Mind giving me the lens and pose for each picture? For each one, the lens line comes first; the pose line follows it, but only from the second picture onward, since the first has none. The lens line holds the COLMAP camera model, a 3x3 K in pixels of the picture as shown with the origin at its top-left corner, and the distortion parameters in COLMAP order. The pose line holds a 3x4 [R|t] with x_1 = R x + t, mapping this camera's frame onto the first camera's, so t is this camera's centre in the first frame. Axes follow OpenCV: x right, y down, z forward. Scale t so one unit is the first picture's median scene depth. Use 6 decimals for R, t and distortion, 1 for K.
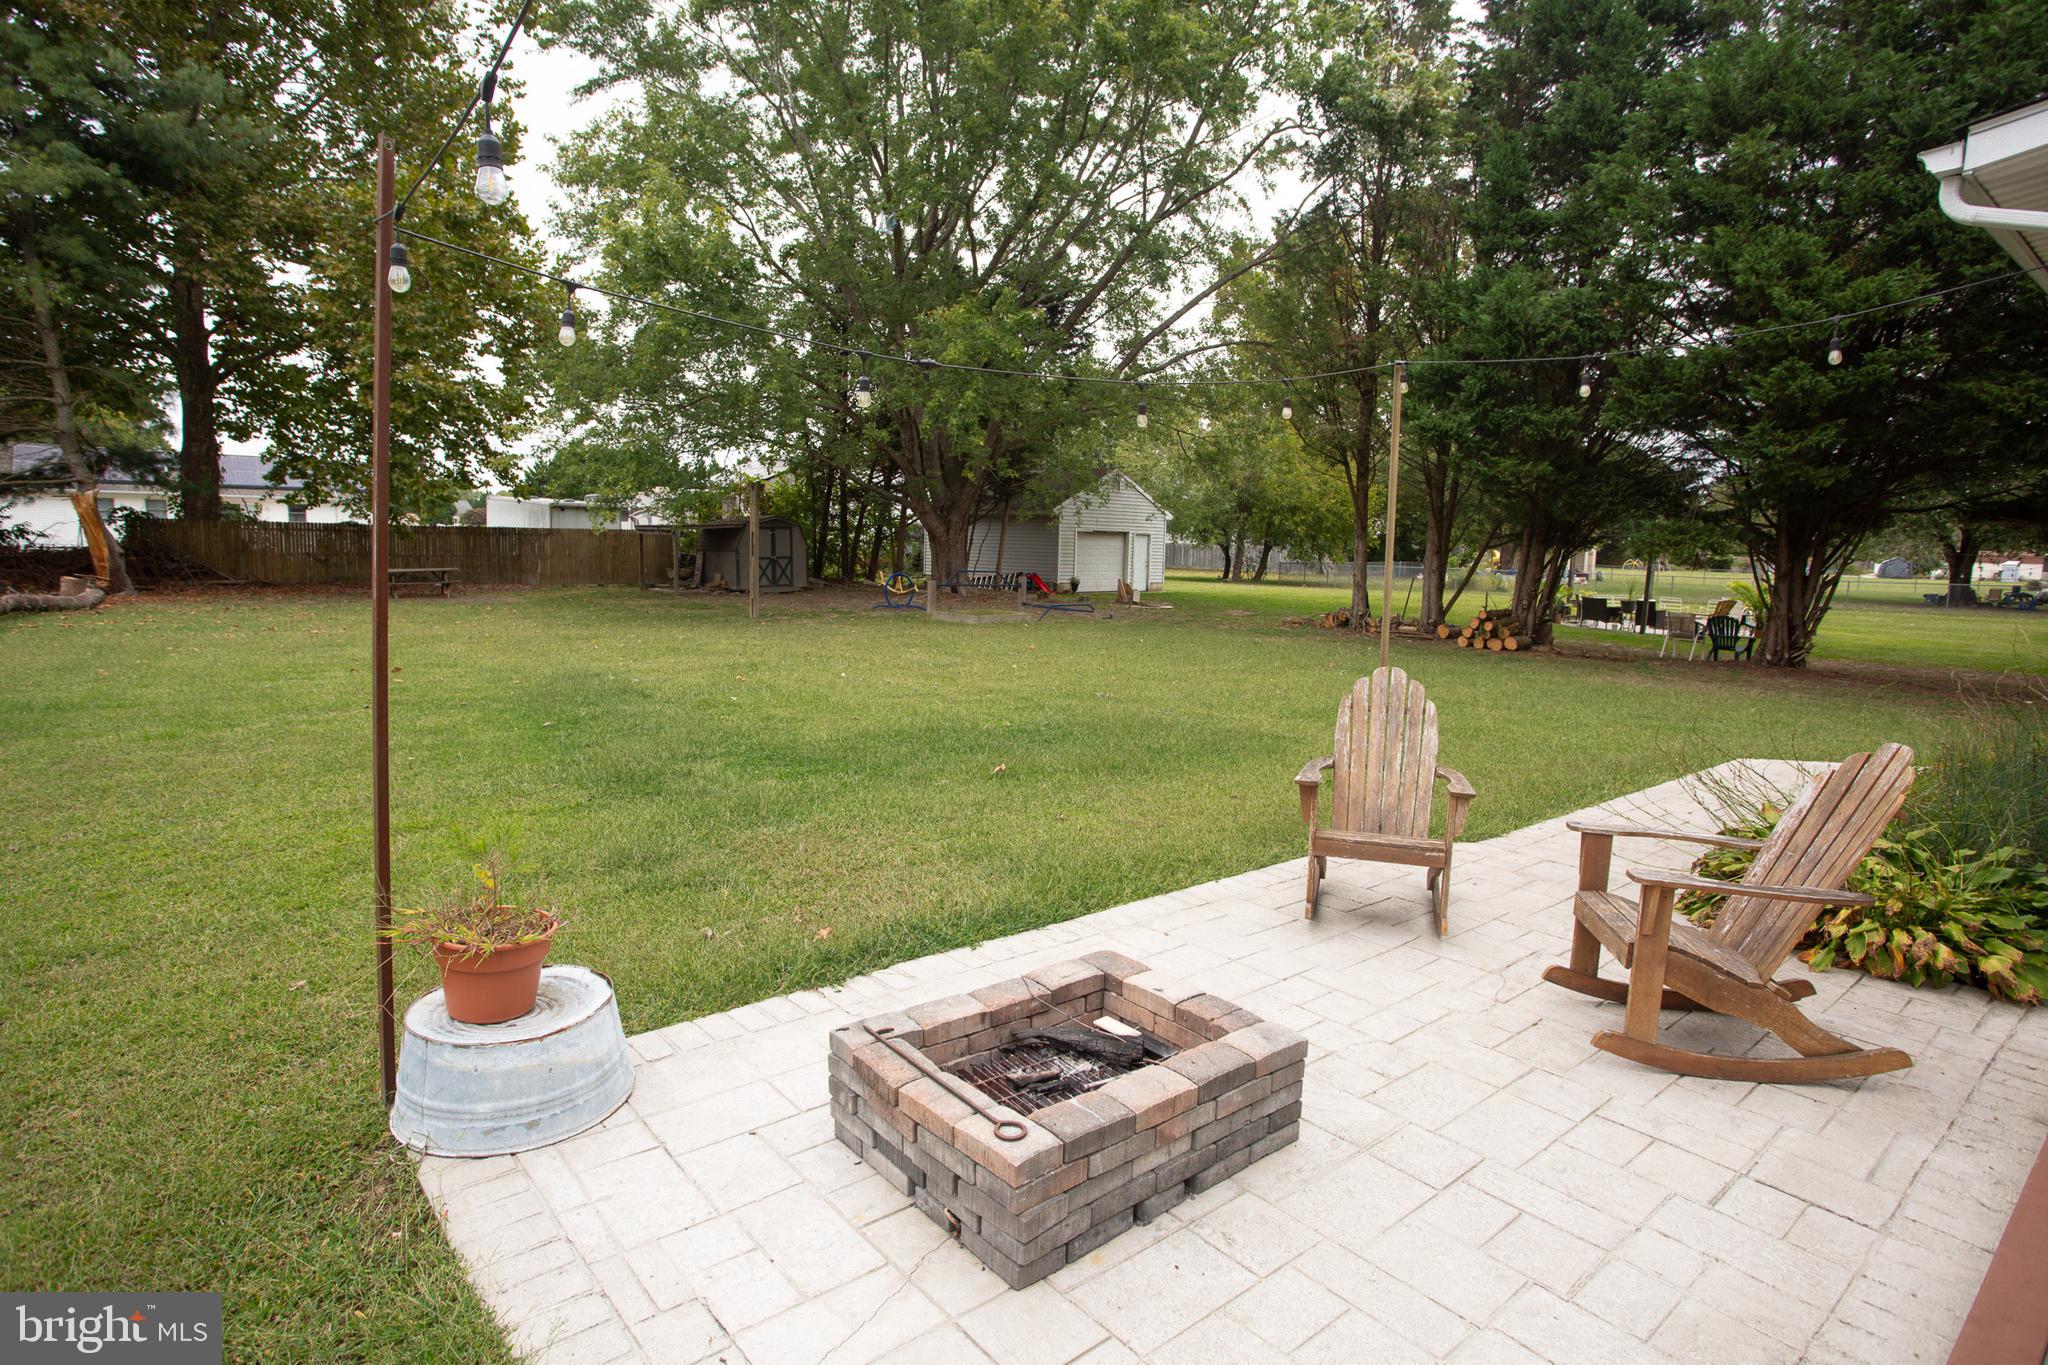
lens RADIAL K [[1078.9, 0, 1022.8], [0, 1078.9, 694.5], [0, 0, 1]] dist [0.001200, 0.000453]
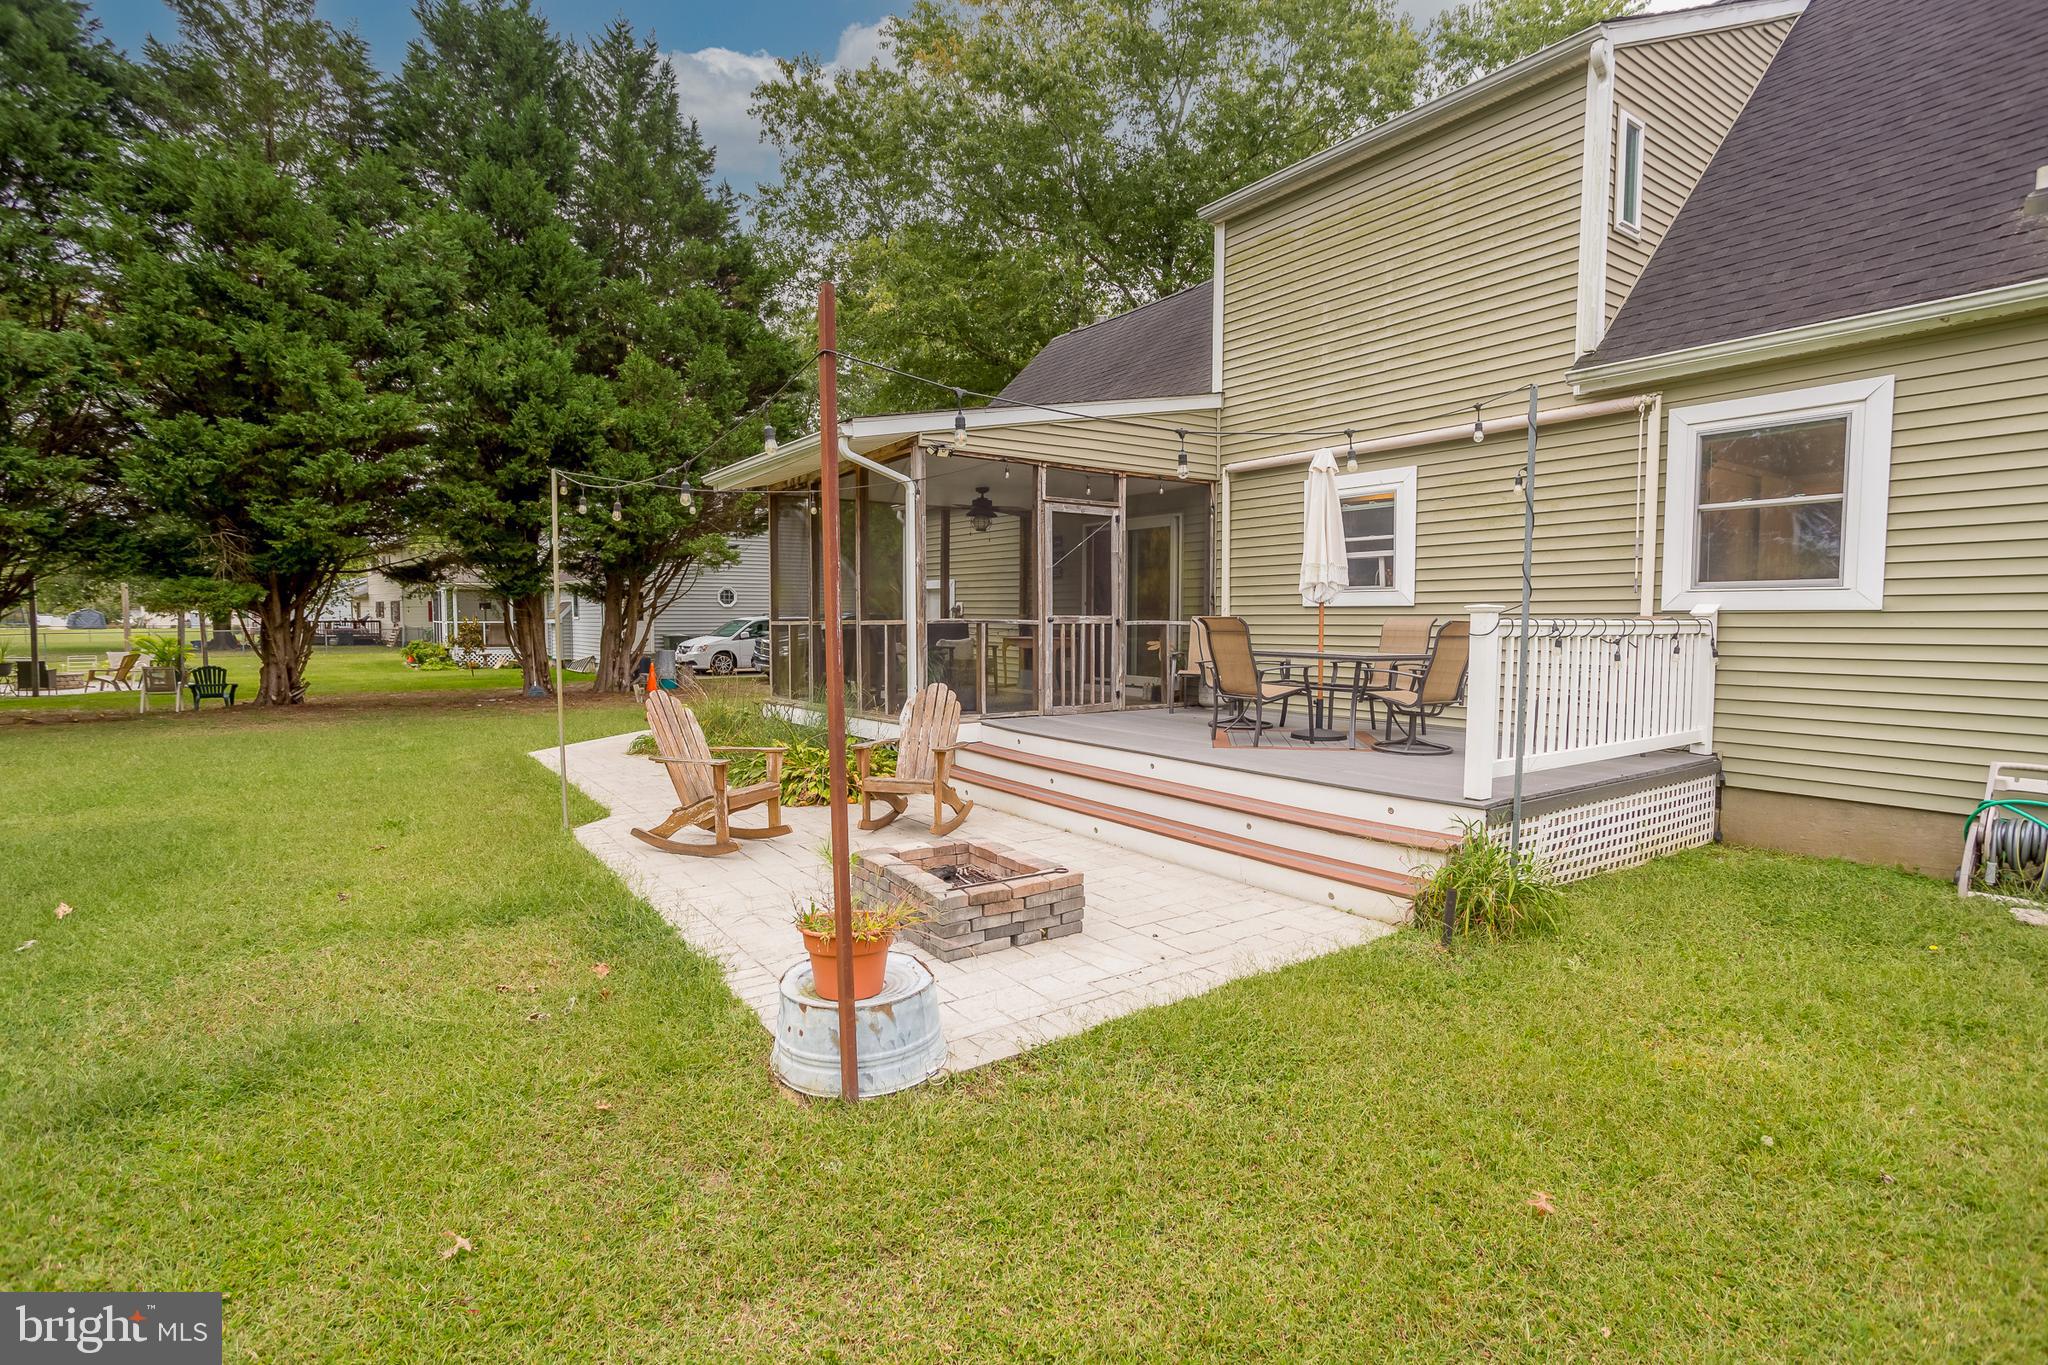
lens RADIAL K [[1017.6, 0, 1021.2], [0, 1017.6, 683.6], [0, 0, 1]] dist [-0.024433, 0.022873]
pose [[0.100694, -0.096392, 0.990237, -0.332123], [0.146368, 0.985901, 0.081086, -0.025112], [-0.984092, 0.136774, 0.113383, 0.128032]]
